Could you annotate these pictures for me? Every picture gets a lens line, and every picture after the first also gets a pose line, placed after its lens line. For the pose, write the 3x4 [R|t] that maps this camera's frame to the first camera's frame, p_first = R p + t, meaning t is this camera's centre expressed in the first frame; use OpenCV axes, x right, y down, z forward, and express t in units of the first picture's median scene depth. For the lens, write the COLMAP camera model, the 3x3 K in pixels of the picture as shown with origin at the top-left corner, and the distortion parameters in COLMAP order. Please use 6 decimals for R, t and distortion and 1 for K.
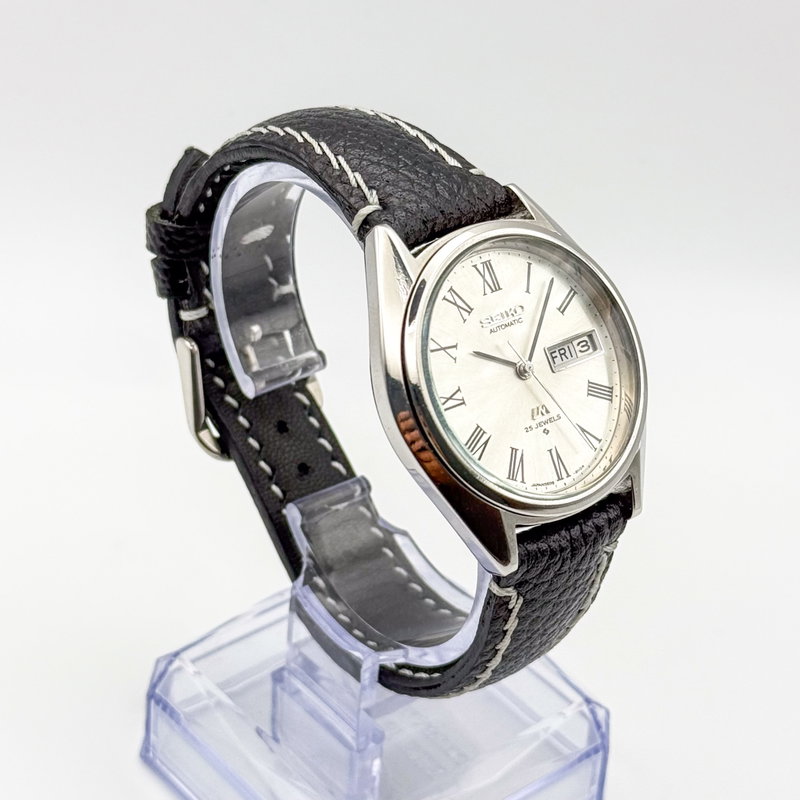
lens RADIAL K [[2095.2, 0, 343.4], [0, 2095.2, 400.8], [0, 0, 1]] dist [0.423101, 0.460867]
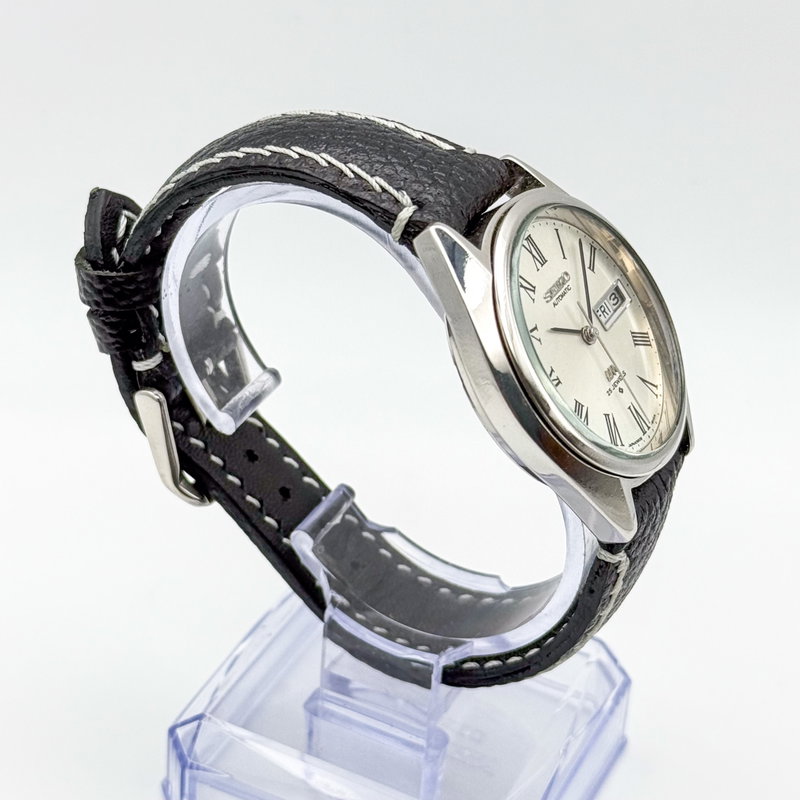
lens RADIAL K [[2095.2, 0, 343.4], [0, 2095.2, 400.8], [0, 0, 1]] dist [0.423101, 0.460867]
pose [[0.914352, -0.241251, 0.325206, -0.308873], [0.232274, 0.970355, 0.066785, -0.068804], [-0.331677, 0.014472, 0.943282, 0.089533]]
